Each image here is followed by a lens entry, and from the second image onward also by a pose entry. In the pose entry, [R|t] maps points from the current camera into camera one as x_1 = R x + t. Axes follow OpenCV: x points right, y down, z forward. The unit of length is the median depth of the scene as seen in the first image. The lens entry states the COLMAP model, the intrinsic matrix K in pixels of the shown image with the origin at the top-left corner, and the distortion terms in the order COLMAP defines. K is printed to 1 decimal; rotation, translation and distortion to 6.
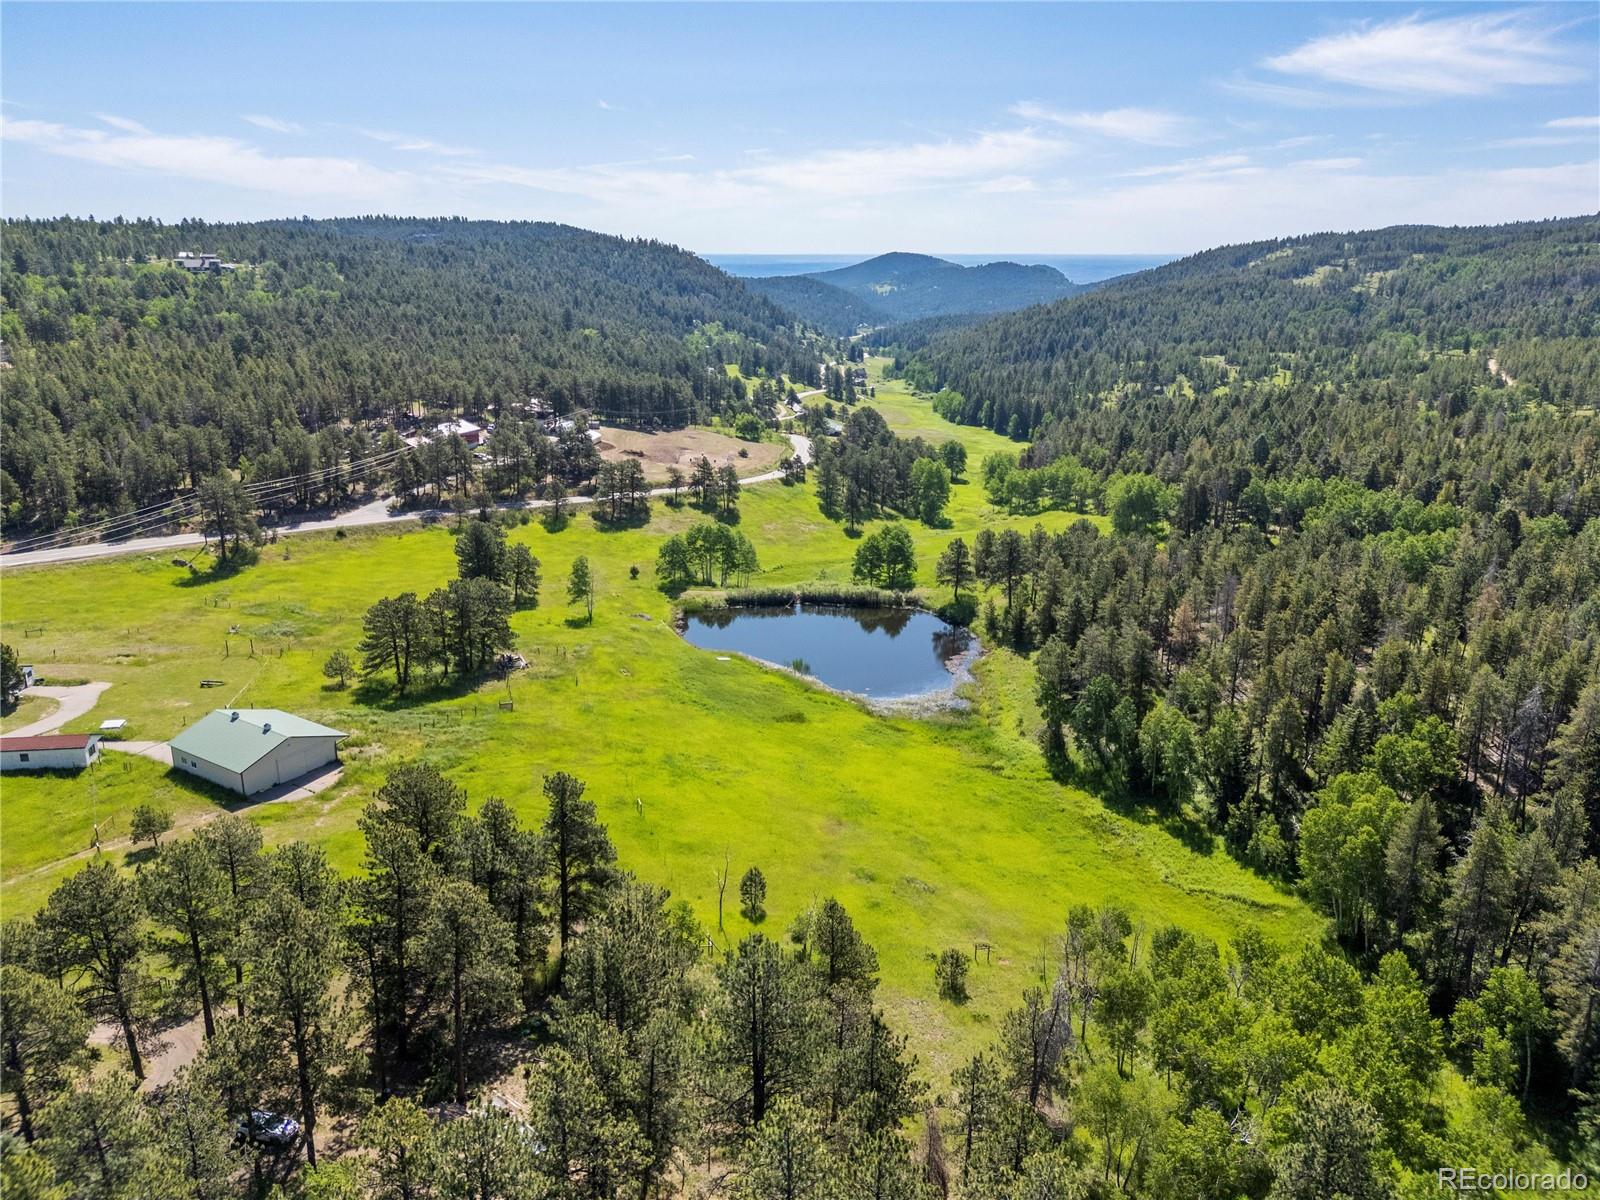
lens RADIAL K [[1125.2, 0, 803.3], [0, 1125.2, 635.3], [0, 0, 1]] dist [0.039141, -0.059626]
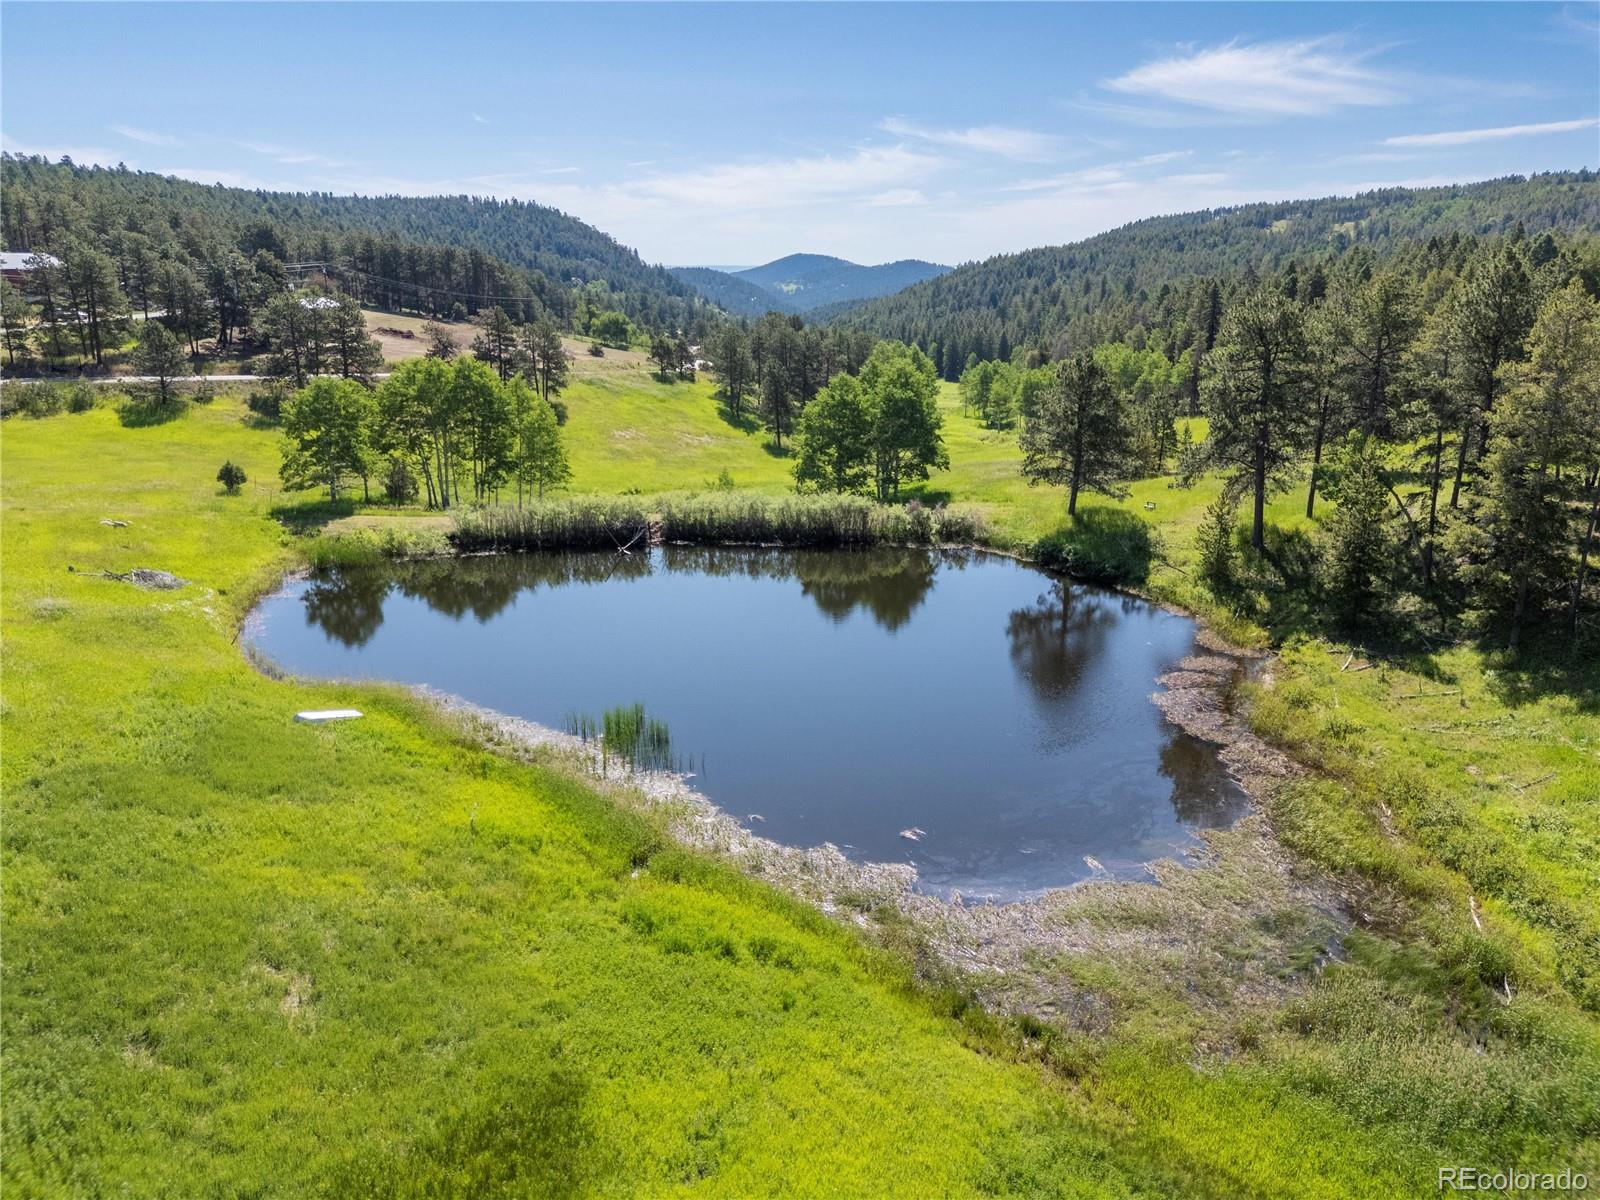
lens RADIAL K [[1125.2, 0, 803.3], [0, 1125.2, 635.3], [0, 0, 1]] dist [0.039141, -0.059626]
pose [[0.996711, -0.027458, 0.076251, 0.015046], [0.028161, 0.999570, -0.008164, 0.006694], [-0.075994, 0.010285, 0.997055, 0.622058]]
